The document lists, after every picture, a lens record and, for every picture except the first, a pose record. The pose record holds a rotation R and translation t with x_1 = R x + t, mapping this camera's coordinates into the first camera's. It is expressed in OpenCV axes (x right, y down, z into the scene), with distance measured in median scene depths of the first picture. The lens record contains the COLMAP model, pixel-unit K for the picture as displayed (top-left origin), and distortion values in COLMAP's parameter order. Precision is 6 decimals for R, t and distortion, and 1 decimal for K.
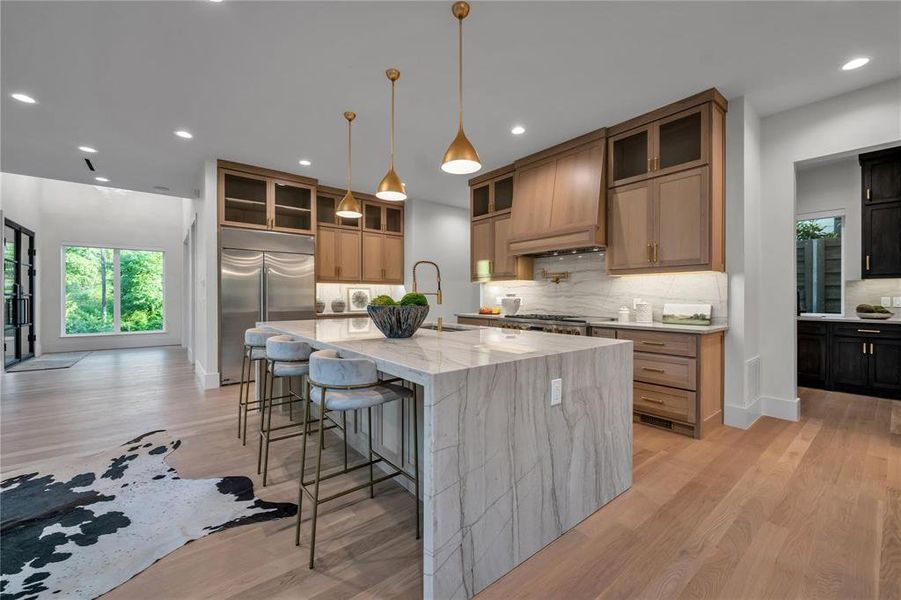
lens RADIAL K [[365.5, 0, 446.4], [0, 365.5, 298.3], [0, 0, 1]] dist [0.000036, -0.002497]
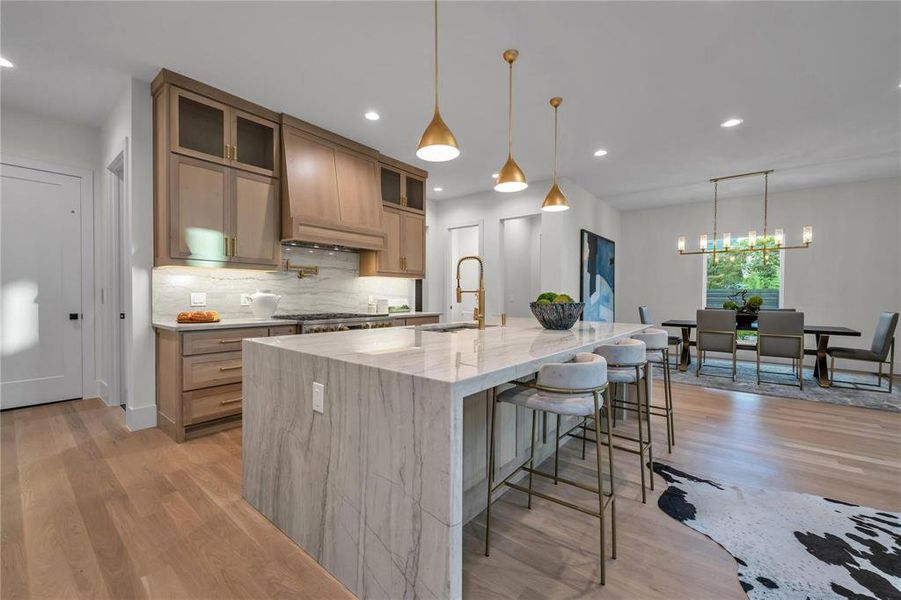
lens RADIAL K [[365.5, 0, 451.0], [0, 365.5, 300.0], [0, 0, 1]] dist [0.000036, -0.002497]
pose [[-0.219645, -0.016153, 0.975446, -0.869866], [-0.004344, 0.999869, 0.015580, -0.004953], [-0.975570, -0.000815, -0.219687, 1.142245]]
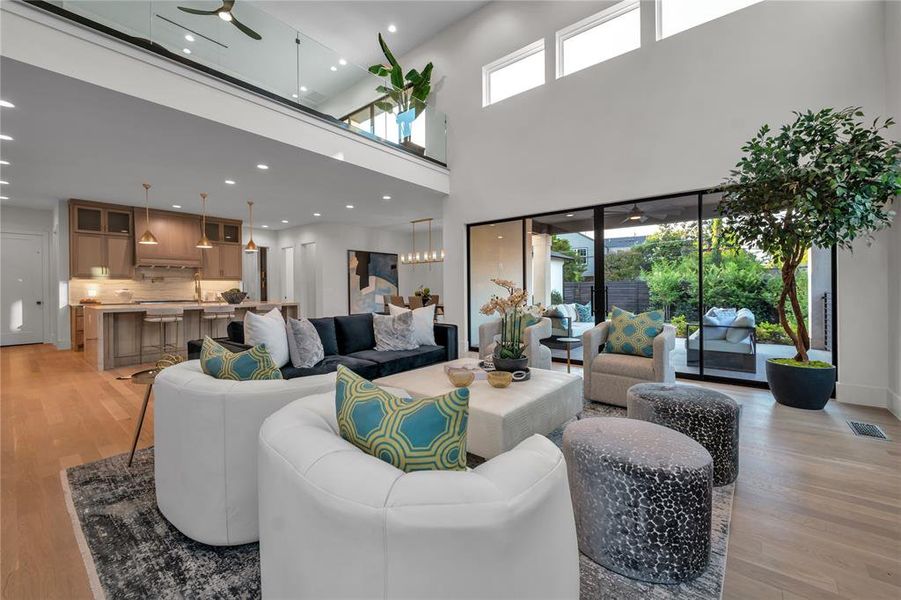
lens RADIAL K [[365.5, 0, 453.2], [0, 365.5, 291.3], [0, 0, 1]] dist [0.000036, -0.002497]
pose [[-0.222436, -0.007433, 0.974919, -2.357551], [0.007436, 0.999929, 0.009320, -0.006577], [-0.974919, 0.009322, -0.222365, -0.024109]]
